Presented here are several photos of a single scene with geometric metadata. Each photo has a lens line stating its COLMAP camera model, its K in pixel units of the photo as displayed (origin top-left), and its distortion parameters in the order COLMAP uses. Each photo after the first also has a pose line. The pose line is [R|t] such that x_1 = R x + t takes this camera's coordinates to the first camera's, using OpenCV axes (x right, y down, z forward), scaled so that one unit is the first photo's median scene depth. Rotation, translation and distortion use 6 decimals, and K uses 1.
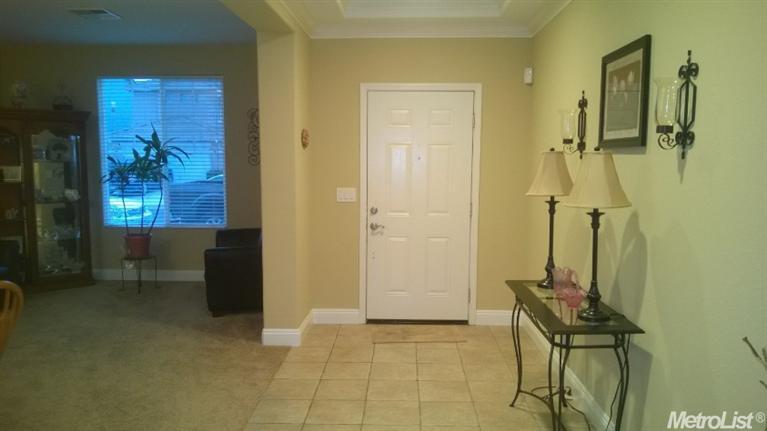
lens RADIAL K [[584.4, 0, 383.2], [0, 584.4, 218.8], [0, 0, 1]] dist [0.052033, -0.108086]
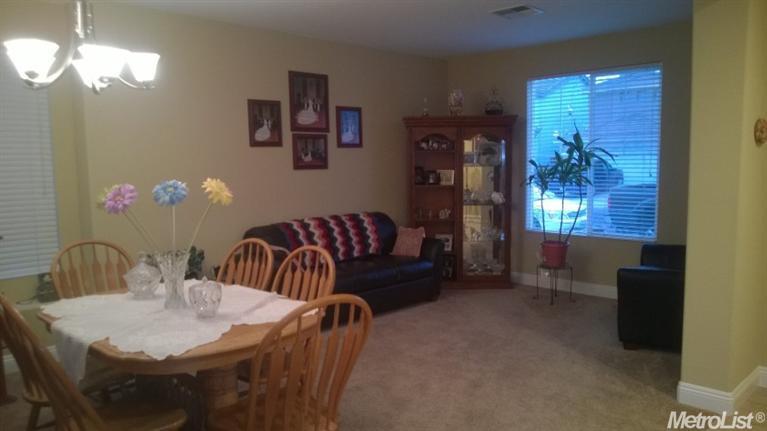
lens RADIAL K [[584.4, 0, 383.2], [0, 584.4, 218.8], [0, 0, 1]] dist [0.052033, -0.108086]
pose [[0.739374, 0.055049, -0.671040, 0.009482], [-0.056418, 0.998212, 0.019726, -0.013709], [0.670927, 0.023273, 0.741158, 0.116268]]
